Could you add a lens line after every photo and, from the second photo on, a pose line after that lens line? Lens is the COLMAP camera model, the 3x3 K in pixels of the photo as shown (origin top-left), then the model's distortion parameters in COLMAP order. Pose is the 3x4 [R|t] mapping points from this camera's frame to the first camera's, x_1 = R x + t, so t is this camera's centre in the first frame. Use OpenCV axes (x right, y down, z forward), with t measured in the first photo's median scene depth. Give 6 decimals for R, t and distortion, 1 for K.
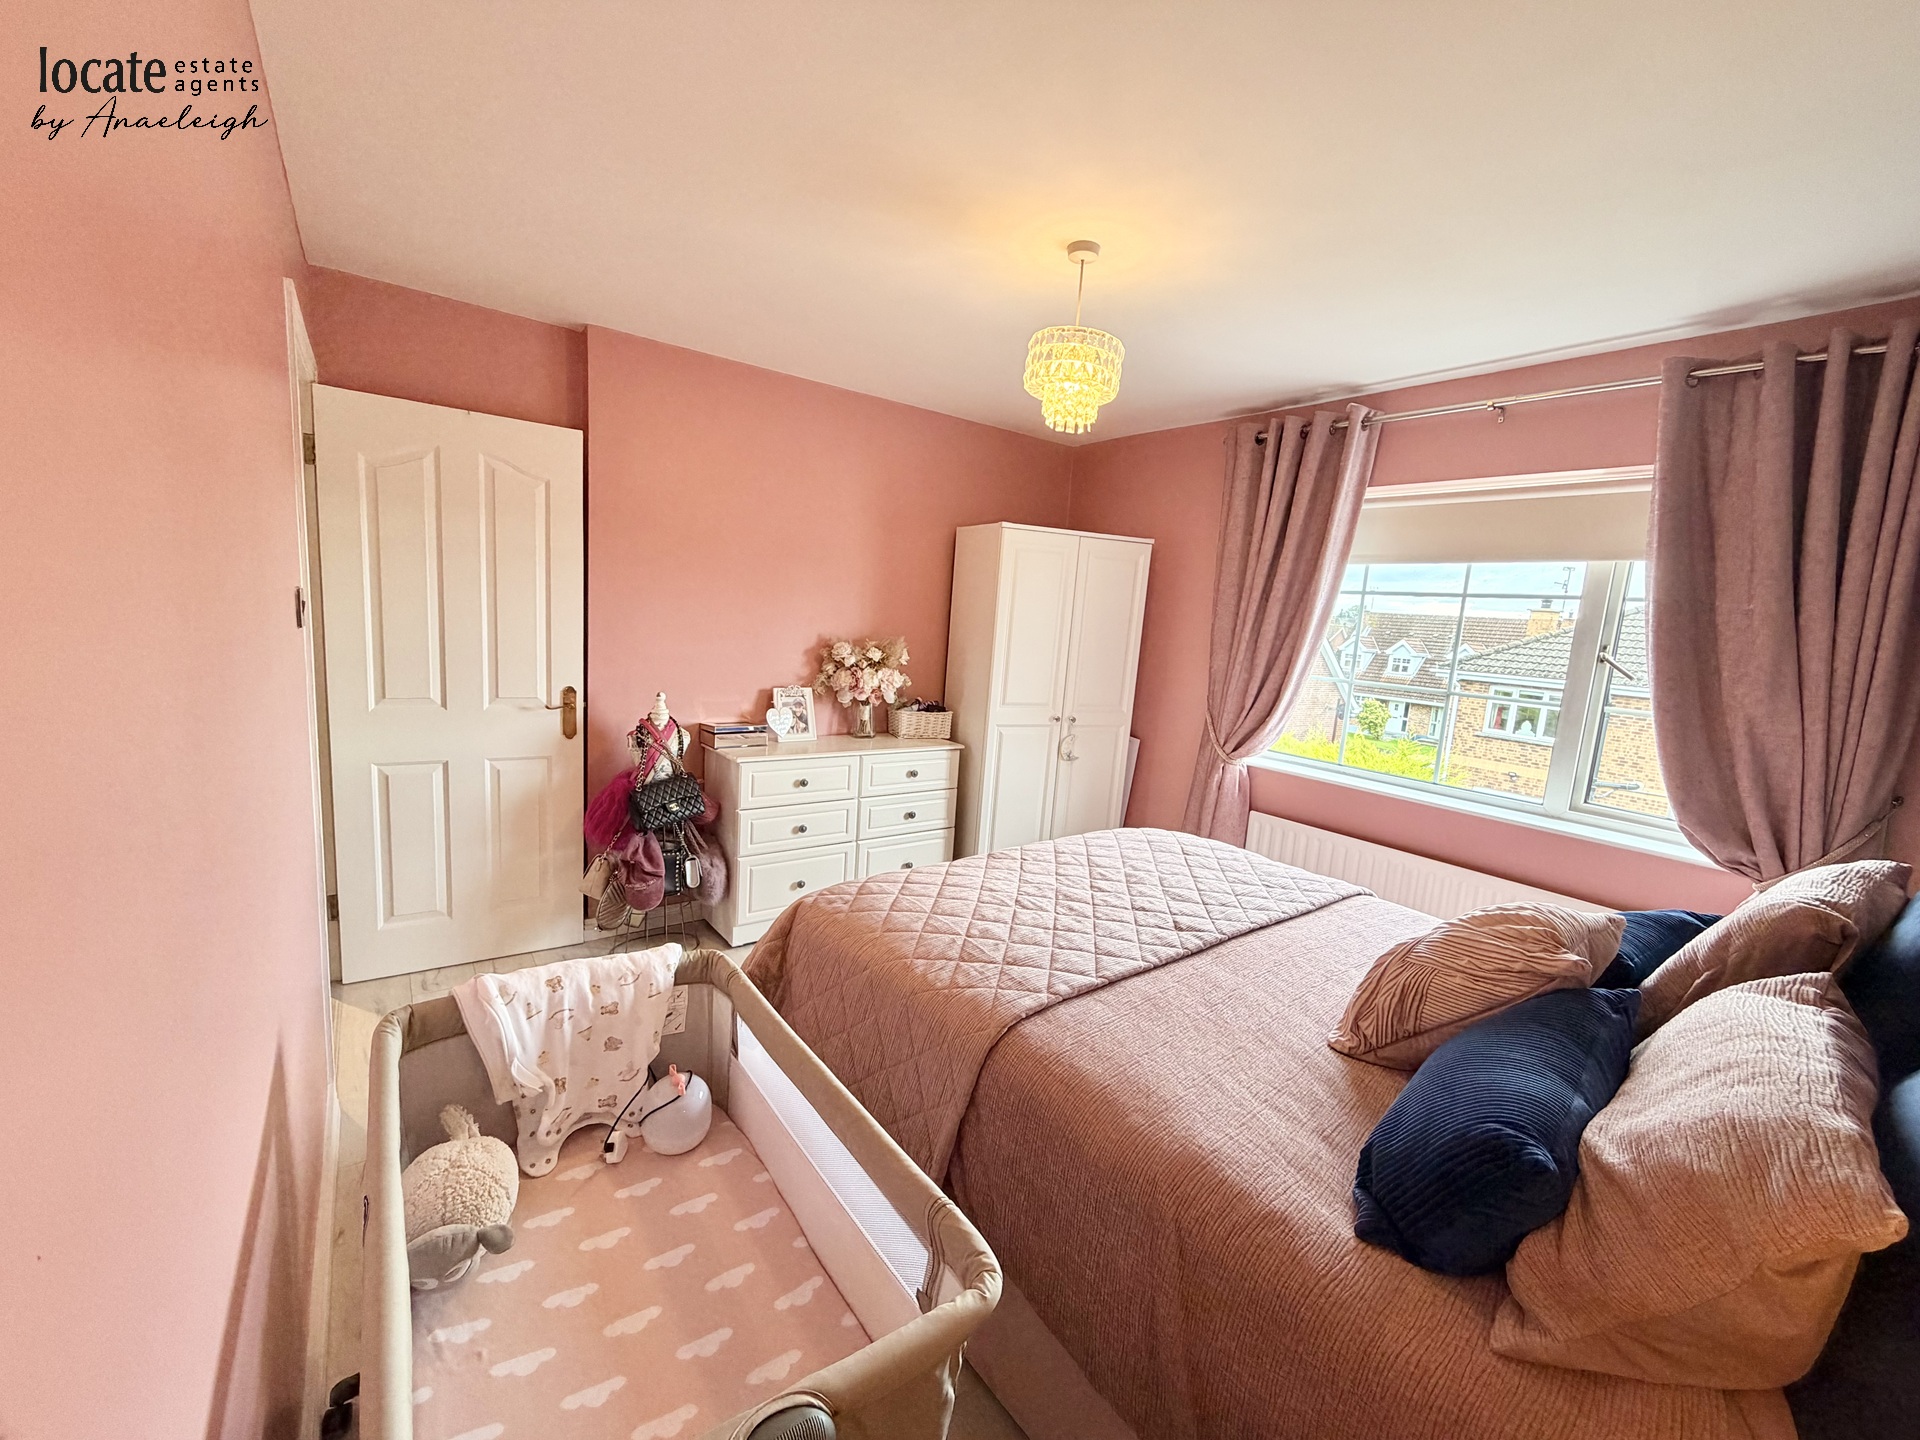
lens RADIAL K [[765.9, 0, 967.9], [0, 765.9, 719.5], [0, 0, 1]] dist [0.001300, -0.001150]
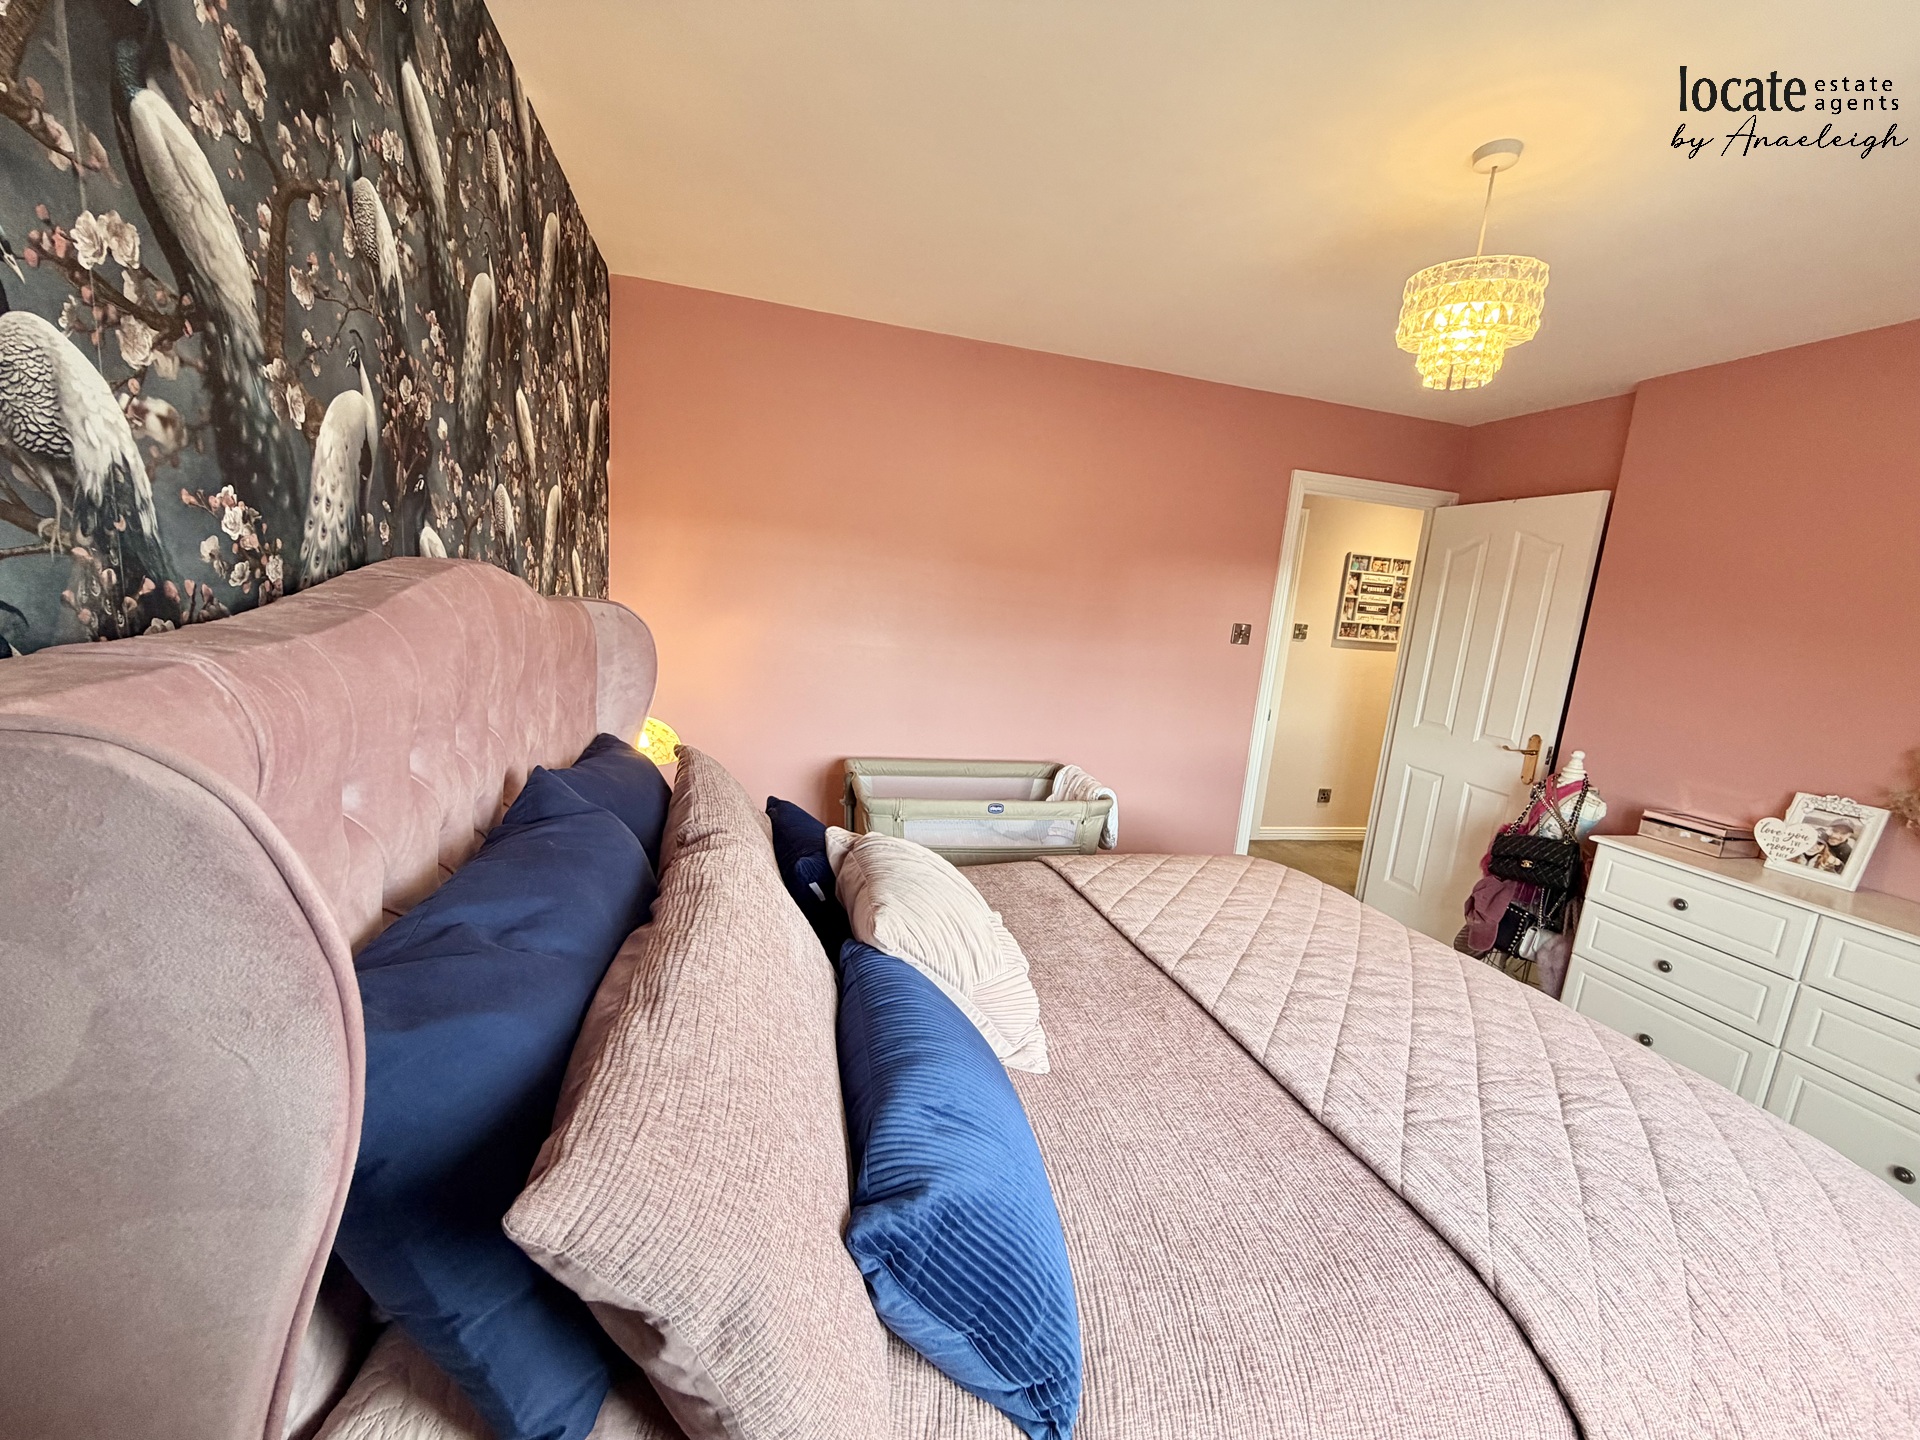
lens RADIAL K [[765.9, 0, 963.7], [0, 765.9, 725.5], [0, 0, 1]] dist [0.001300, -0.001150]
pose [[-0.361320, 0.057404, -0.930673, 0.726948], [-0.243894, 0.957537, 0.153749, -0.024756], [0.899980, 0.282539, -0.331976, 0.626494]]
